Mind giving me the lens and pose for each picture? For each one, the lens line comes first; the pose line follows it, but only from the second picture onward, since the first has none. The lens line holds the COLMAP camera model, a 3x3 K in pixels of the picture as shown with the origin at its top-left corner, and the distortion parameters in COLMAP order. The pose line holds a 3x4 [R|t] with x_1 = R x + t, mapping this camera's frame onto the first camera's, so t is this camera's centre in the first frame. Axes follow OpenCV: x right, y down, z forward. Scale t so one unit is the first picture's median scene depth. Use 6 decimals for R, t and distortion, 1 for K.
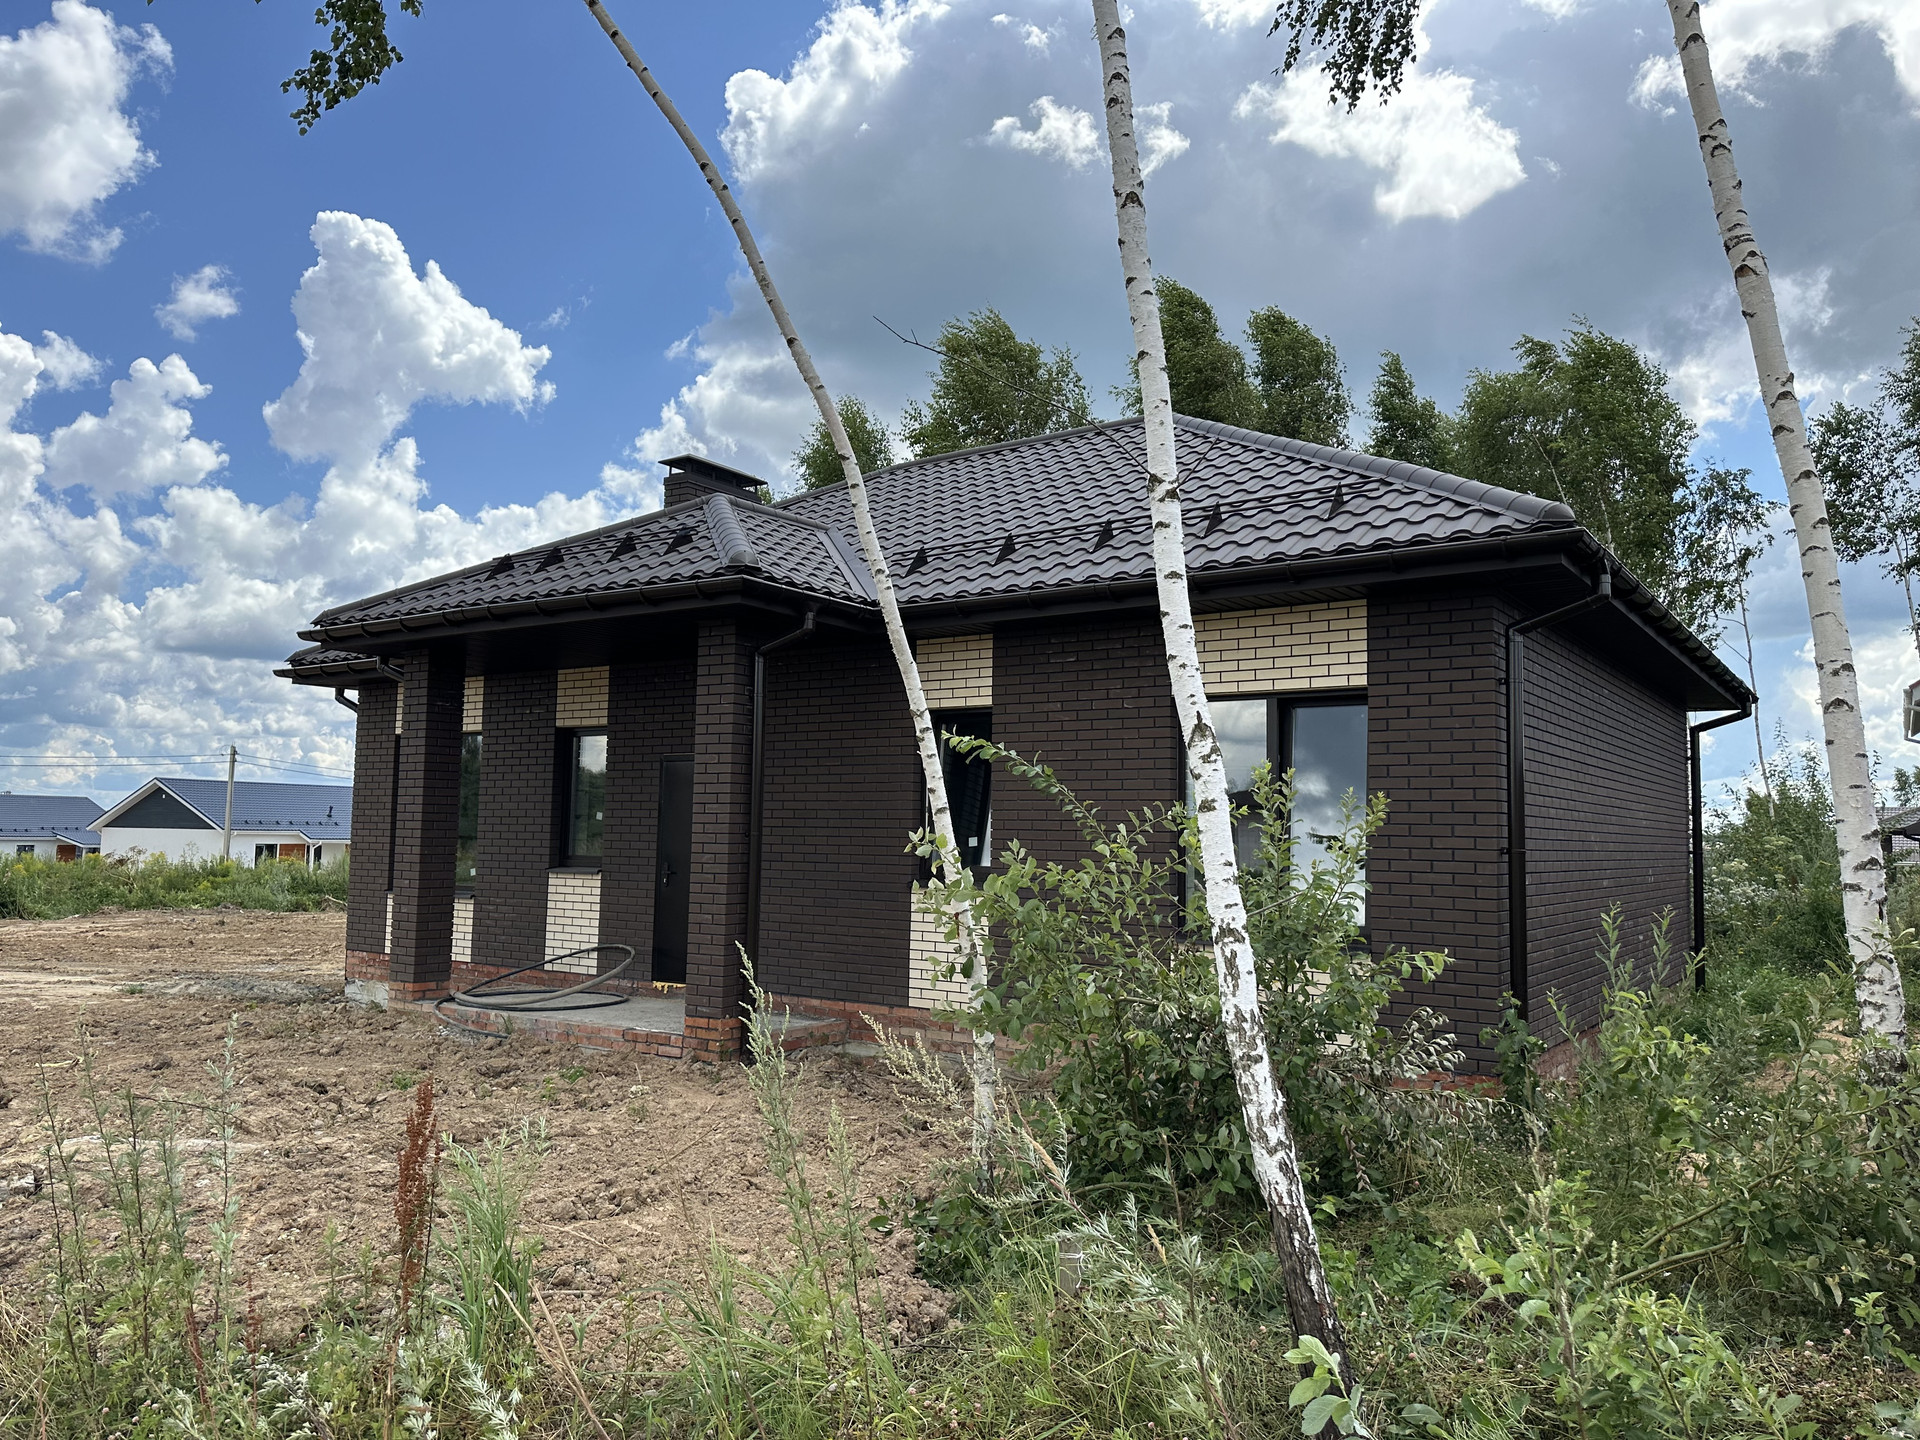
lens RADIAL K [[1316.0, 0, 969.2], [0, 1316.0, 709.1], [0, 0, 1]] dist [0.007095, -0.001317]
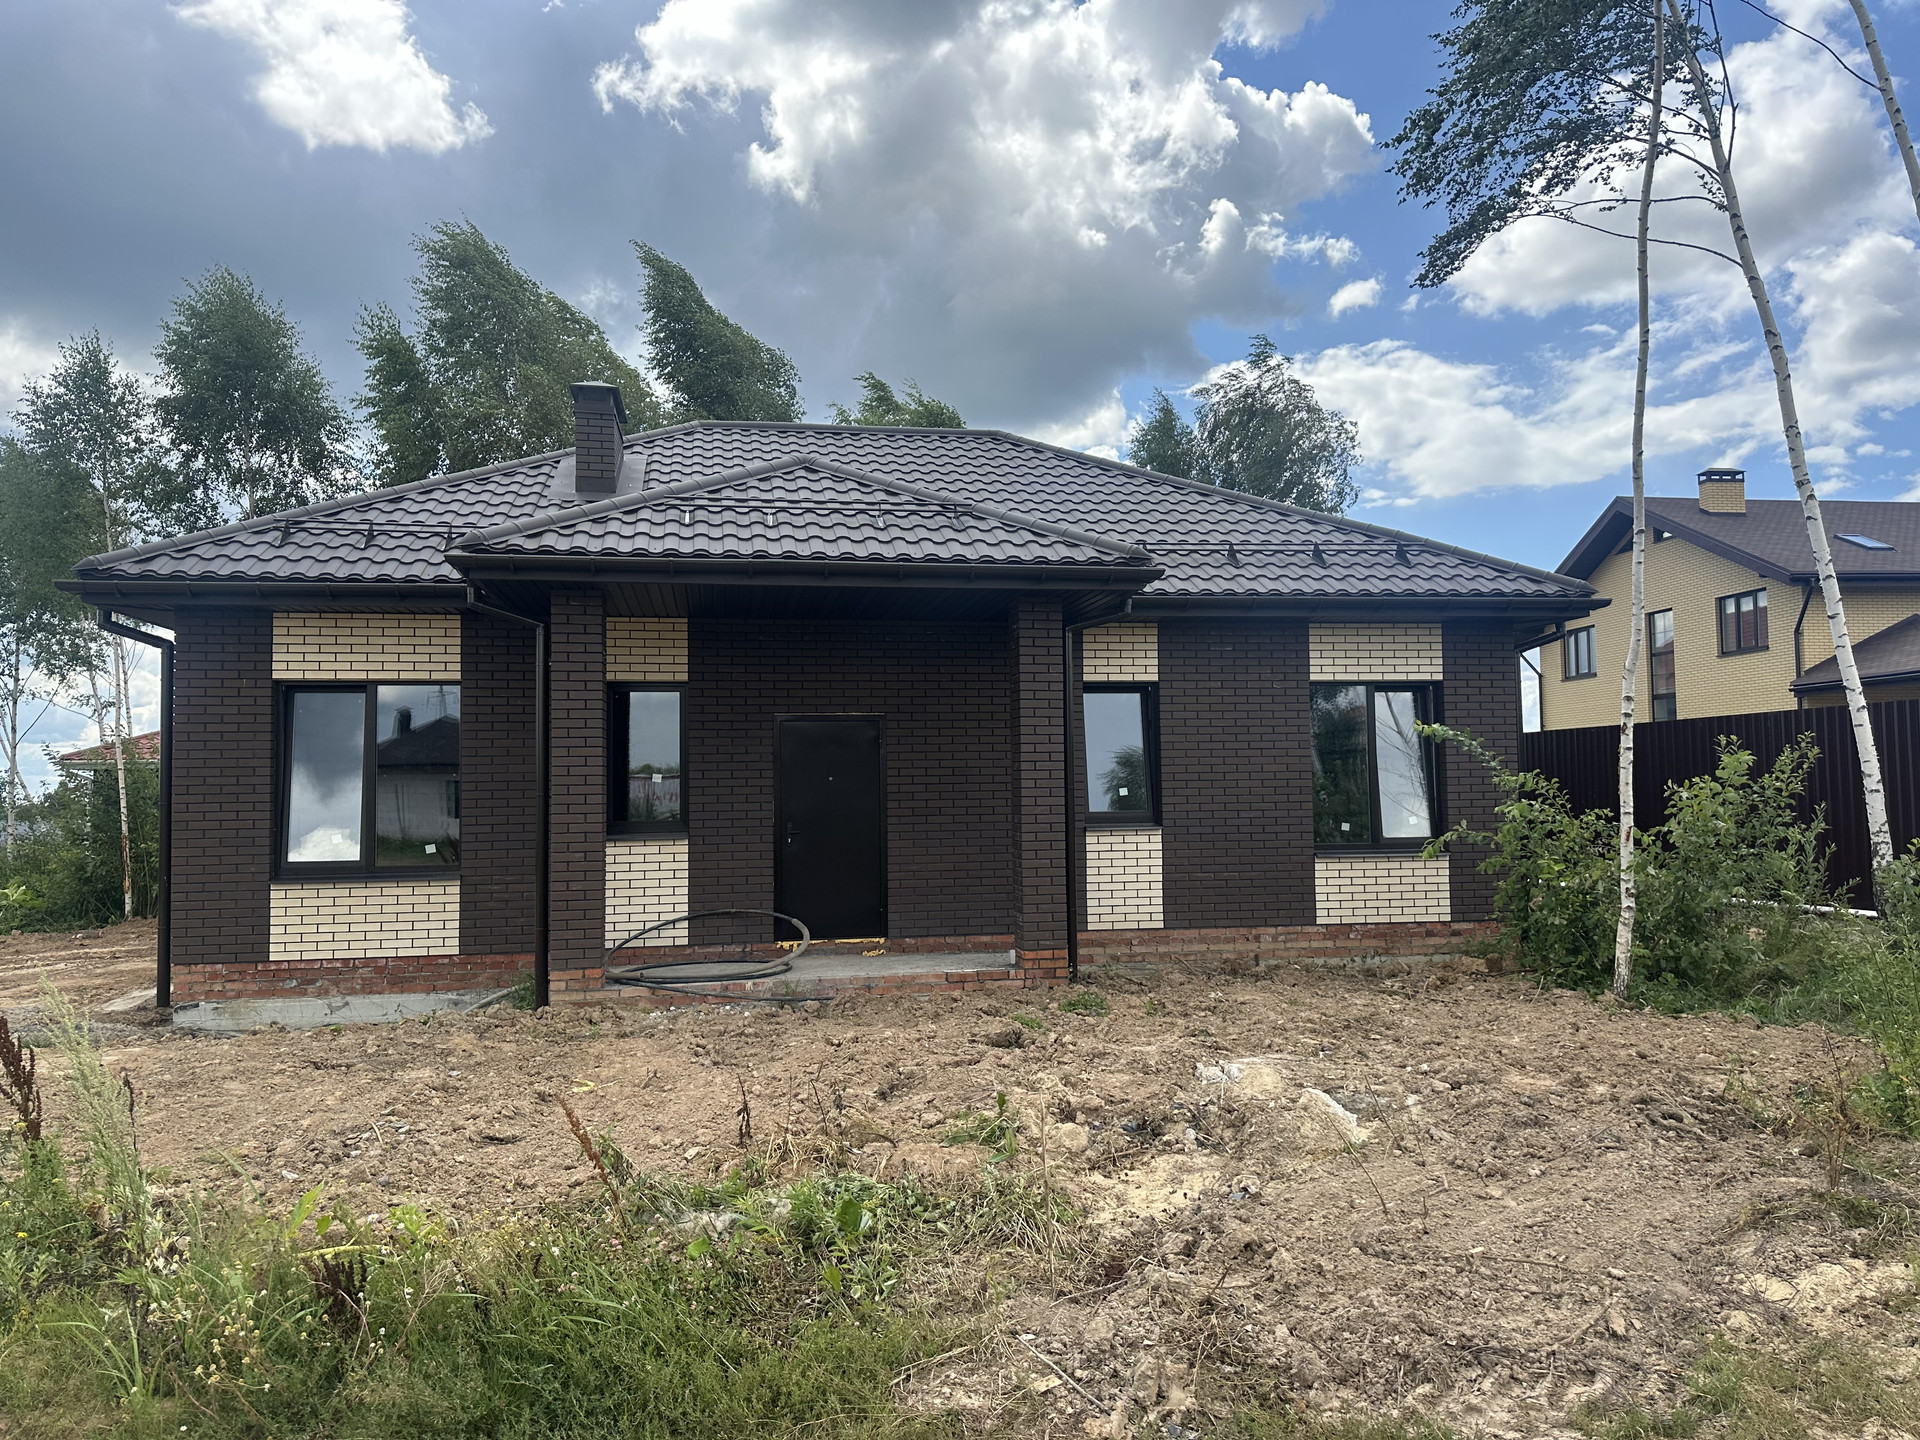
lens RADIAL K [[1316.0, 0, 977.8], [0, 1316.0, 727.5], [0, 0, 1]] dist [0.007095, -0.001317]
pose [[0.723266, 0.008711, 0.690514, -0.791295], [-0.039430, 0.998810, 0.028700, 0.009949], [-0.689442, -0.047985, 0.722749, 0.178823]]
